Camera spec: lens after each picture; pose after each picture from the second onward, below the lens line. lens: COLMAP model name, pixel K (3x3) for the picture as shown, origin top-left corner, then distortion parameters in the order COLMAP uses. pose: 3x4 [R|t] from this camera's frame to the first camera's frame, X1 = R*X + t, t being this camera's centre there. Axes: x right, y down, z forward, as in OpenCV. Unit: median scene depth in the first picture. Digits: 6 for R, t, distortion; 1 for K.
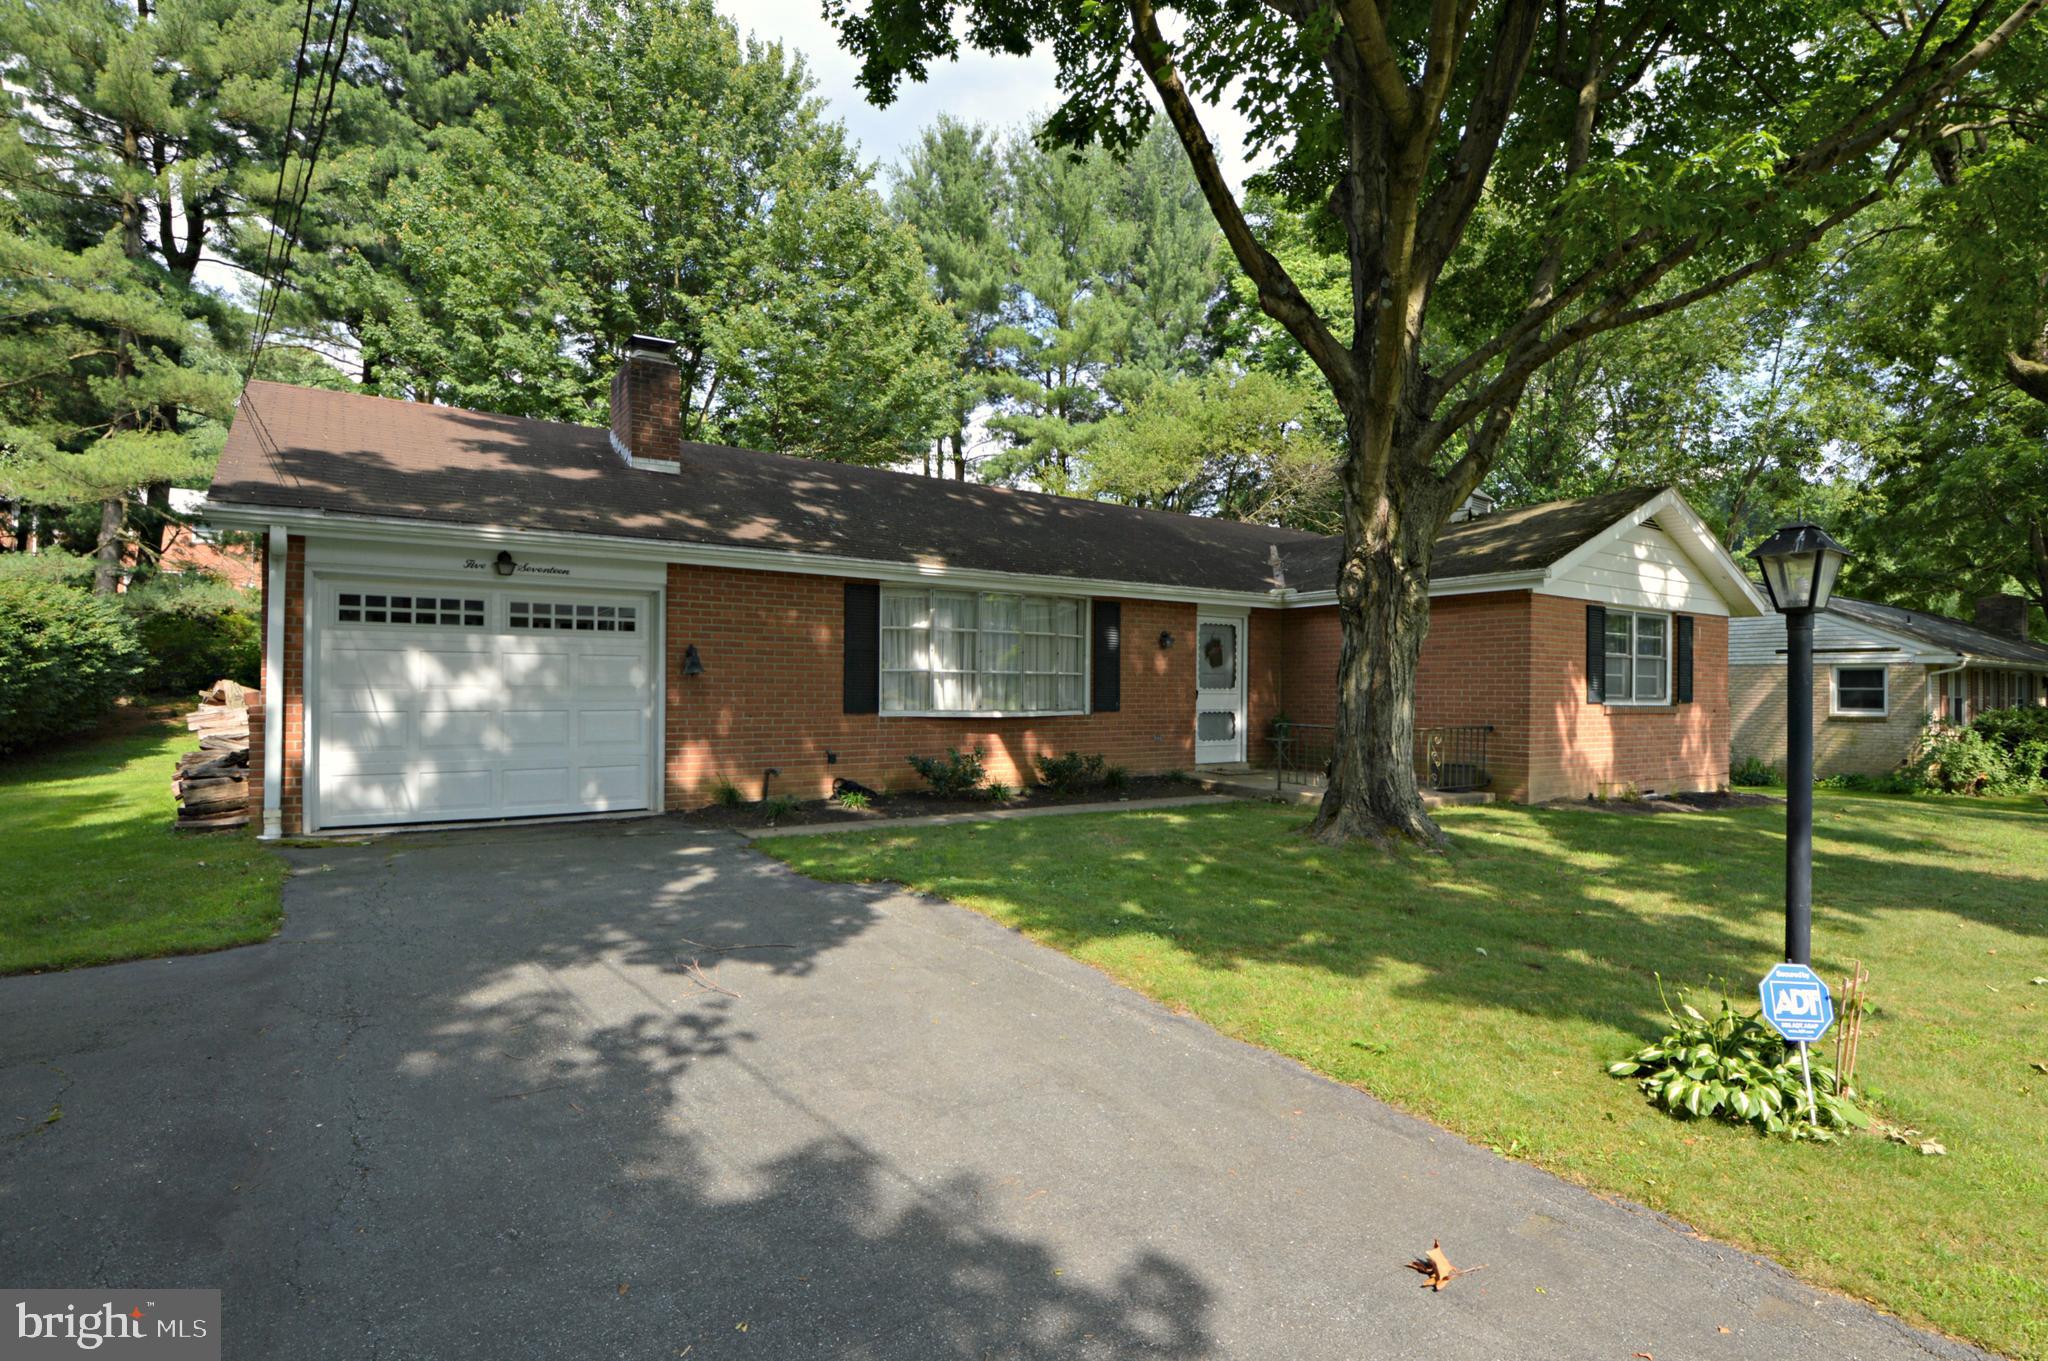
lens RADIAL K [[1013.4, 0, 1024.0], [0, 1013.4, 680.5], [0, 0, 1]] dist [0.029865, -0.036253]
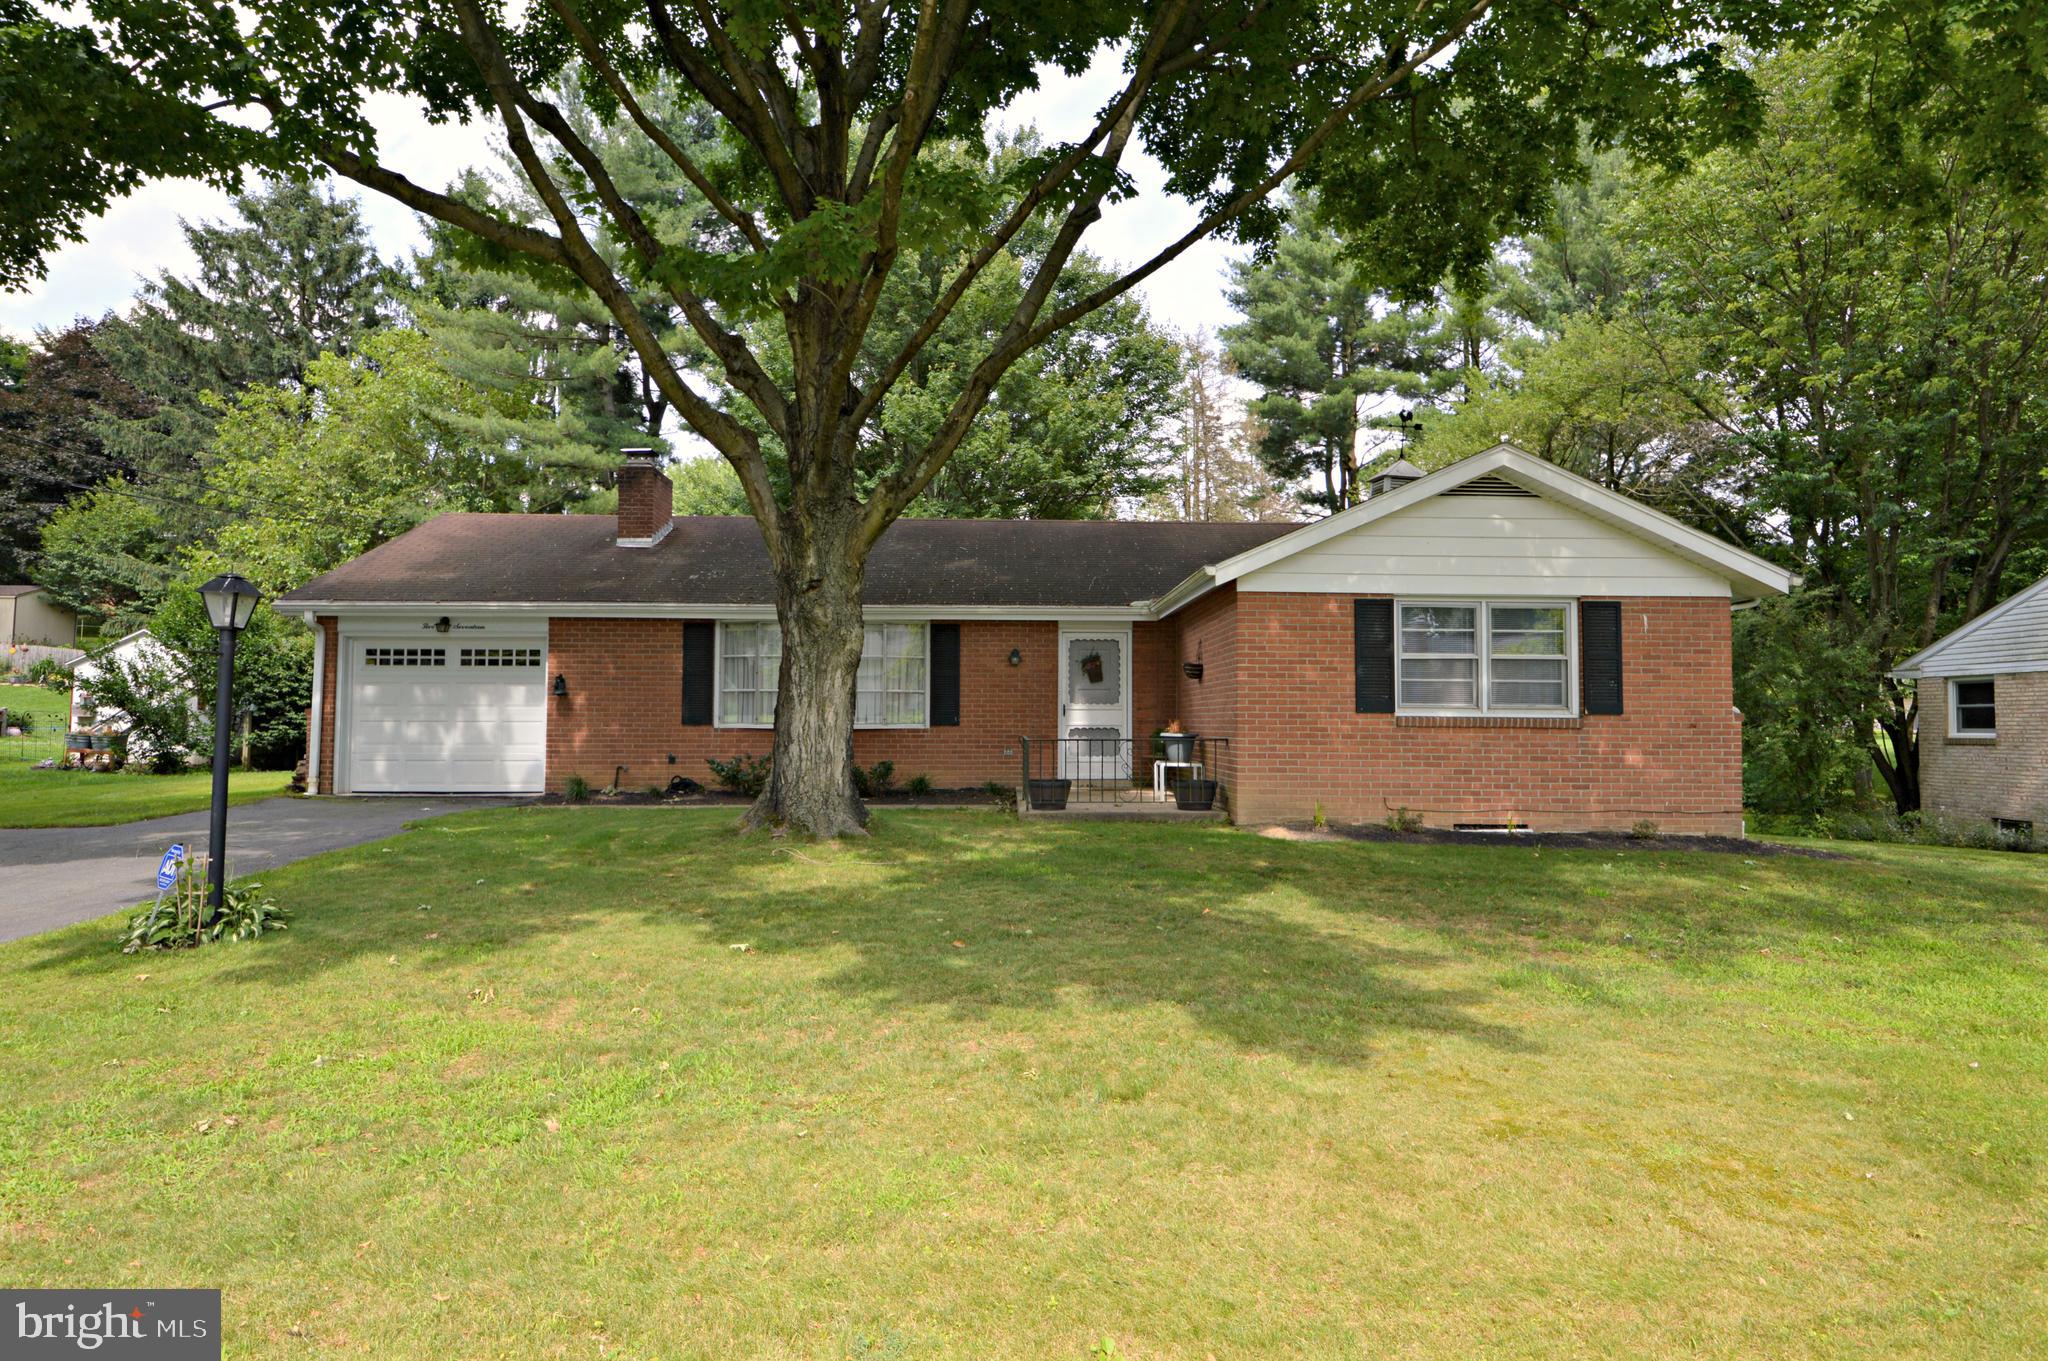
lens RADIAL K [[1104.9, 0, 1024.0], [0, 1104.9, 680.5], [0, 0, 1]] dist [0.000103, 0.000046]
pose [[0.847338, -0.028246, -0.530303, 0.905678], [0.008533, 0.999180, -0.039586, 0.034708], [0.530986, 0.029018, 0.846884, 0.047998]]
